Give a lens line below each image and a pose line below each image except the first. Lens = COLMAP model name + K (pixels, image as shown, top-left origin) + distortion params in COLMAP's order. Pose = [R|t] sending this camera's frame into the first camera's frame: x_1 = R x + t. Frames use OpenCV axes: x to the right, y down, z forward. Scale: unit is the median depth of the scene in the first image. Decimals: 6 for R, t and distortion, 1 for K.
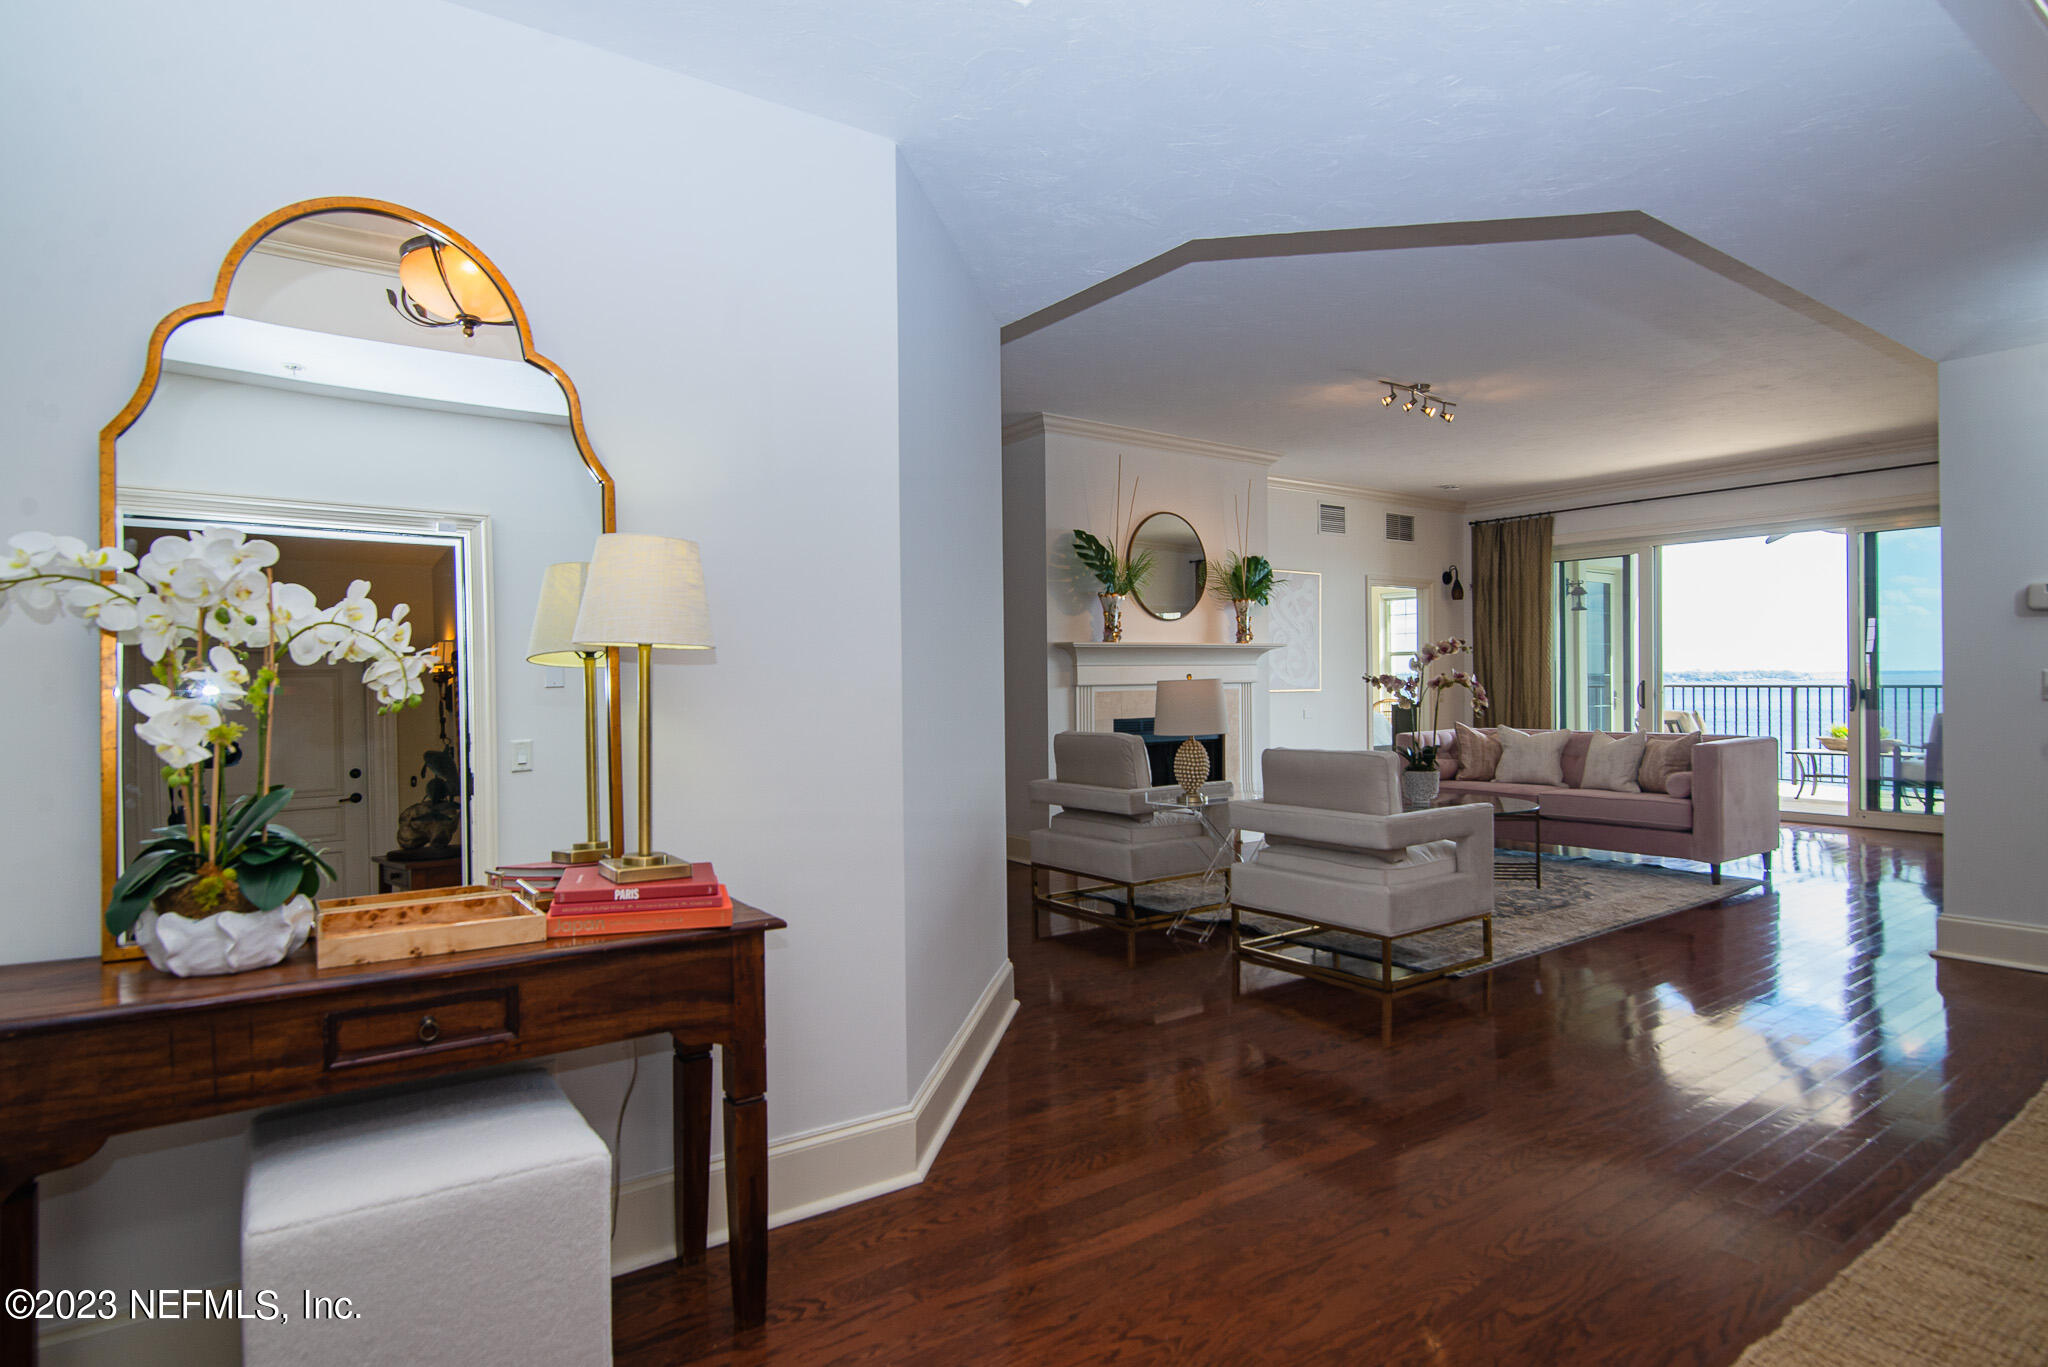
lens RADIAL K [[1107.9, 0, 1024.0], [0, 1107.9, 683.5], [0, 0, 1]] dist [0.016190, -0.040411]
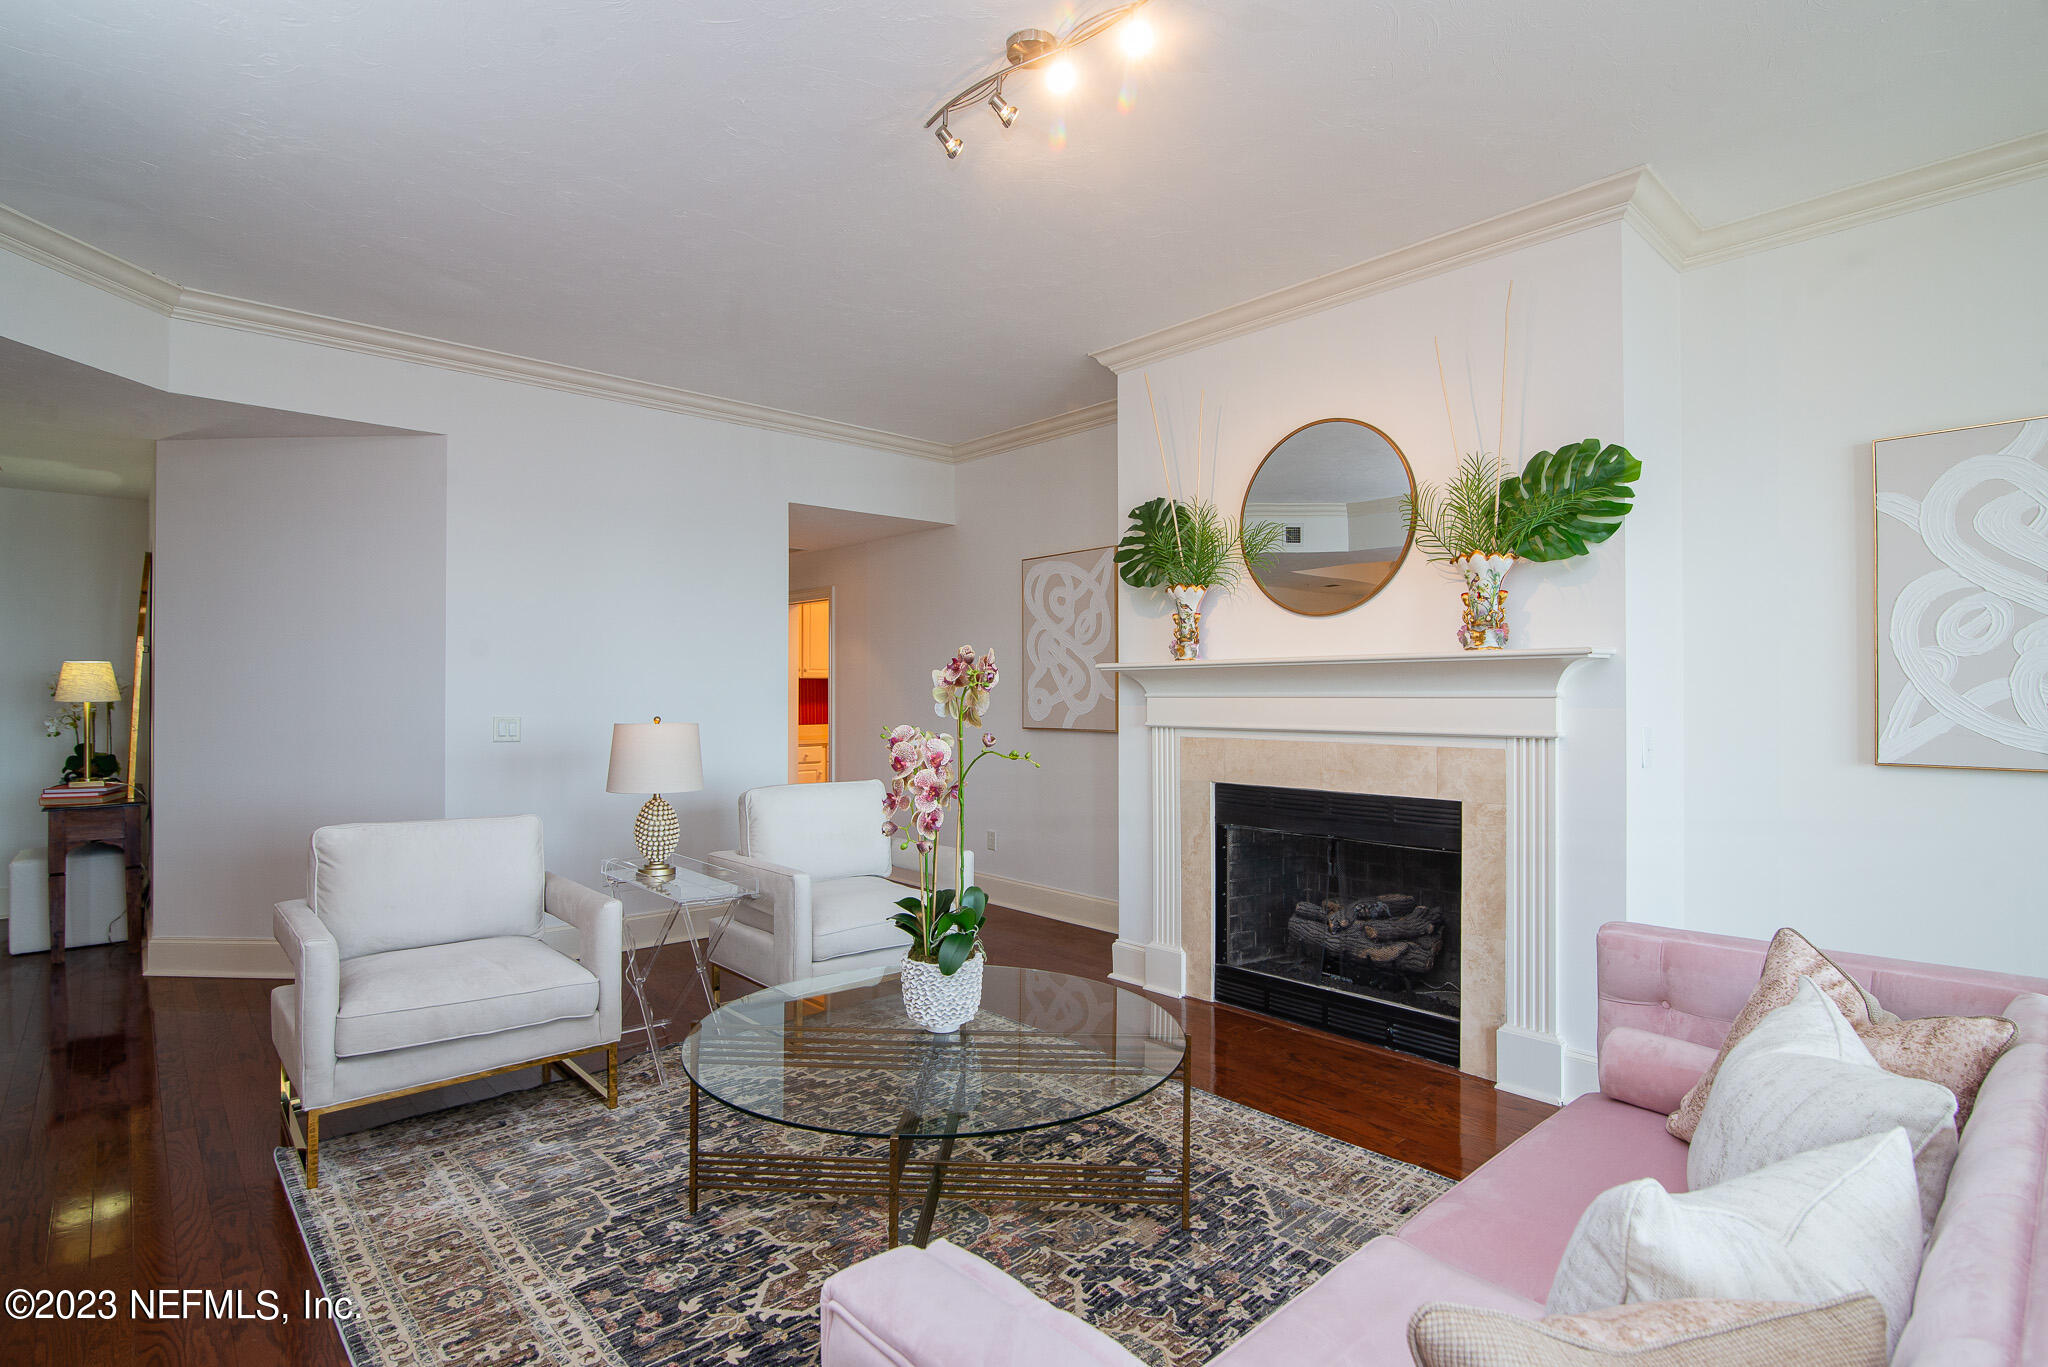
lens RADIAL K [[1004.5, 0, 1024.0], [0, 1004.5, 683.5], [0, 0, 1]] dist [-0.017637, -0.000410]
pose [[0.106832, 0.004366, -0.994268, 0.605861], [-0.003149, 0.999987, 0.004052, -0.024533], [0.994272, 0.002698, 0.106844, 0.794720]]
